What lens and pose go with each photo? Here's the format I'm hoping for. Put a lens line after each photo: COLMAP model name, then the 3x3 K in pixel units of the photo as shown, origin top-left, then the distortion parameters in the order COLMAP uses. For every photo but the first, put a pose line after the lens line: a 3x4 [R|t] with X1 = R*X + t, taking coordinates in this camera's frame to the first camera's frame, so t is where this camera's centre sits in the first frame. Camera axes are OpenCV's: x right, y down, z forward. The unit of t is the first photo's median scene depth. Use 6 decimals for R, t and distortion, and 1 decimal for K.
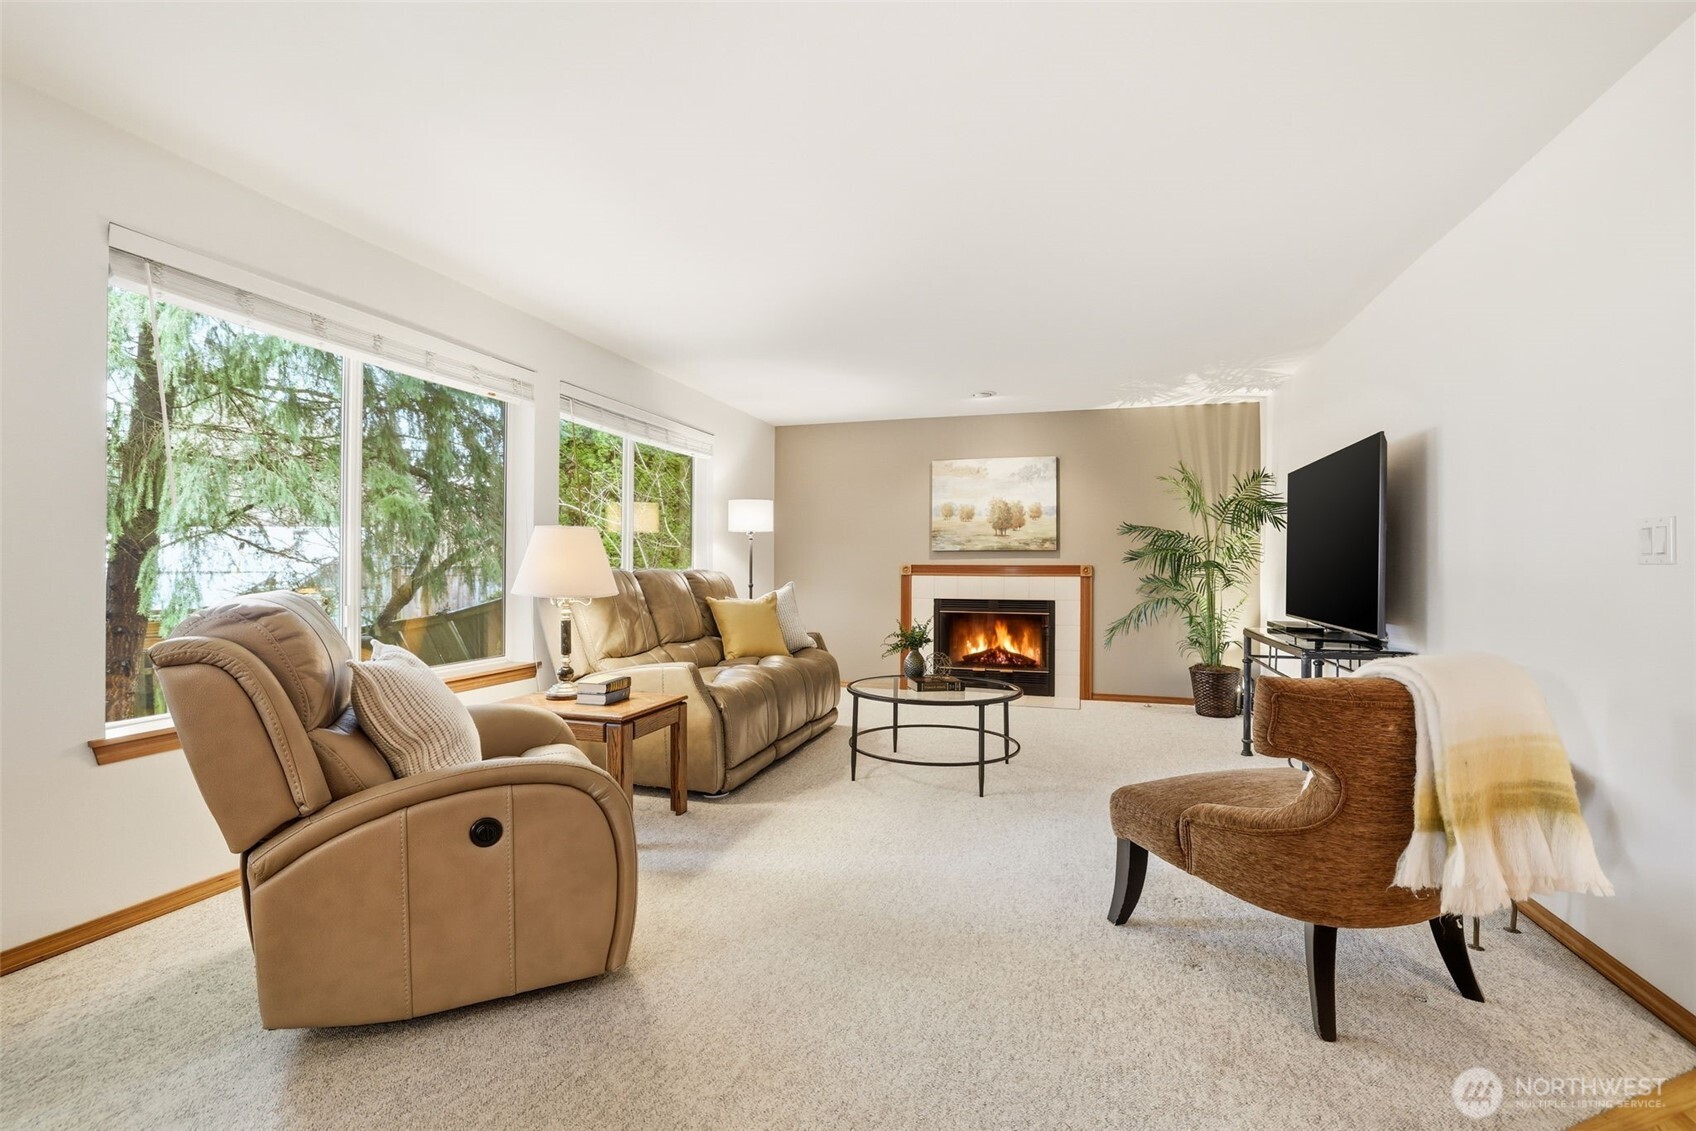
lens RADIAL K [[735.1, 0, 848.2], [0, 735.1, 568.4], [0, 0, 1]] dist [-0.027858, 0.002238]
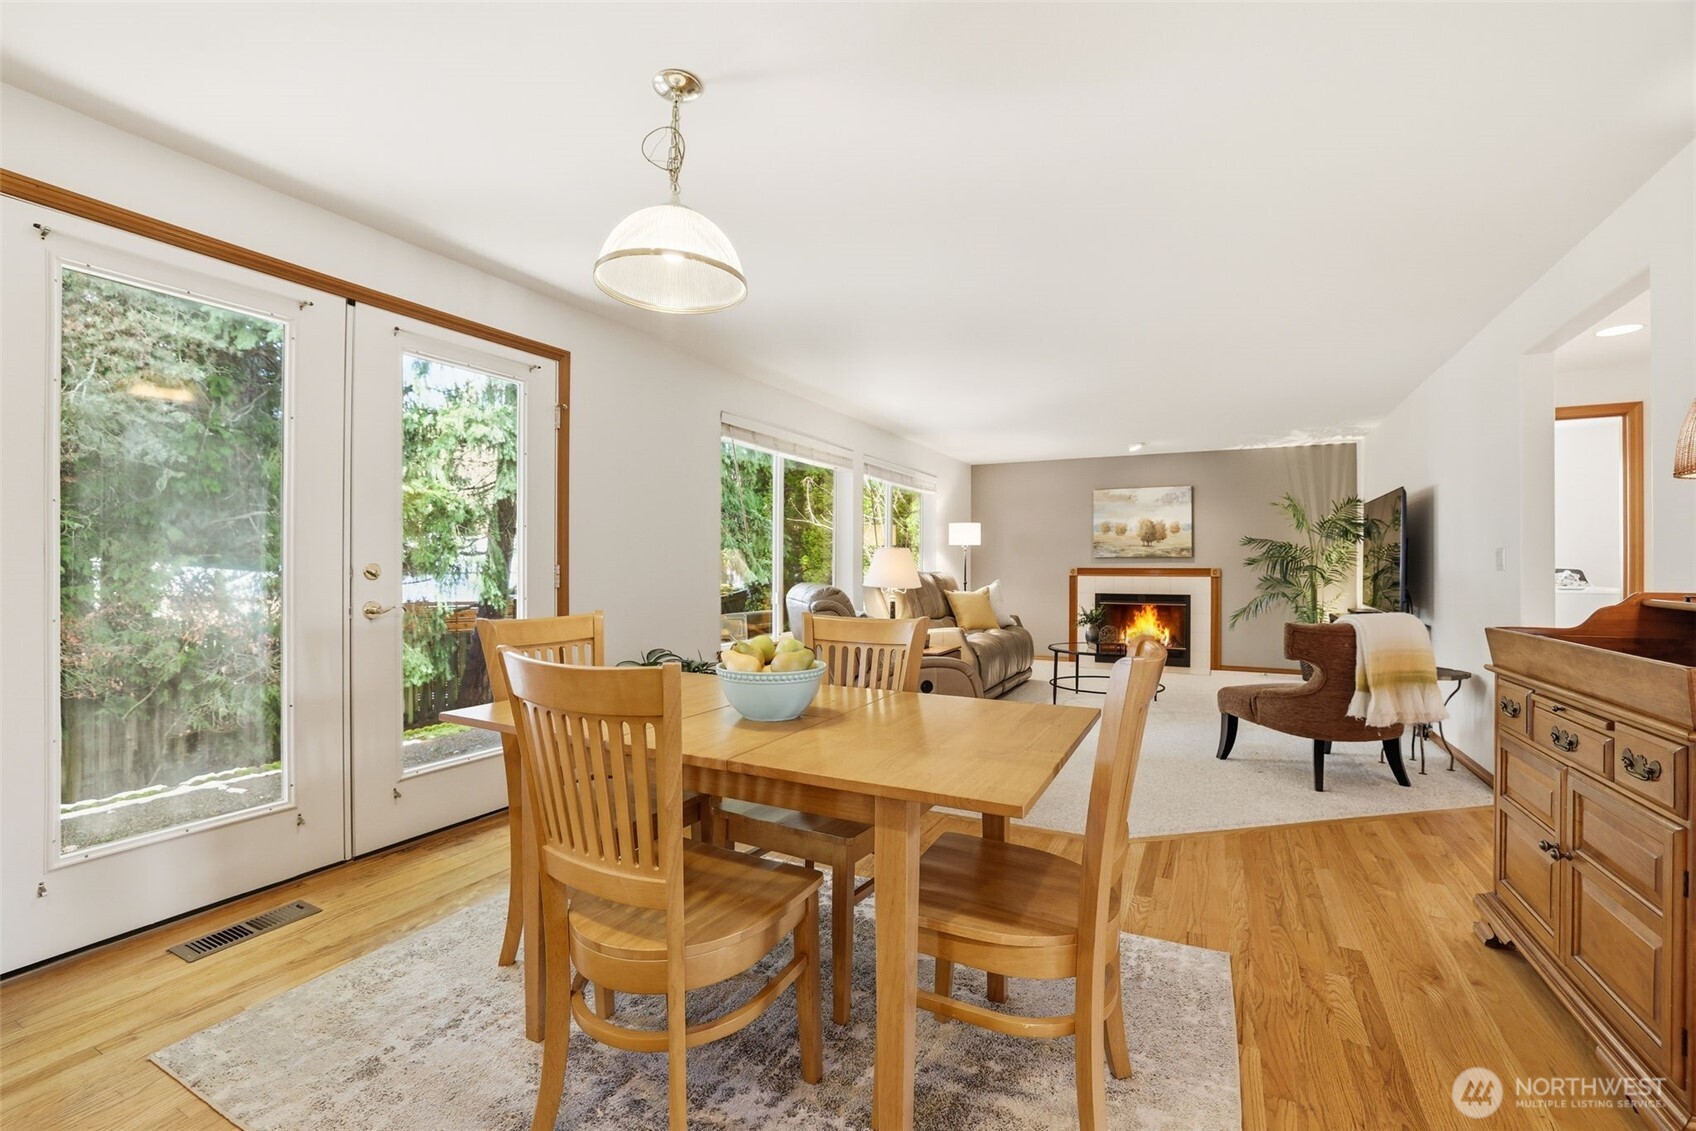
lens RADIAL K [[735.1, 0, 848.8], [0, 735.1, 562.9], [0, 0, 1]] dist [-0.027858, 0.002238]
pose [[0.985787, -0.001796, -0.167990, -0.116733], [0.000499, 0.999970, -0.007765, -0.004518], [0.167999, 0.007571, 0.985758, -0.449725]]
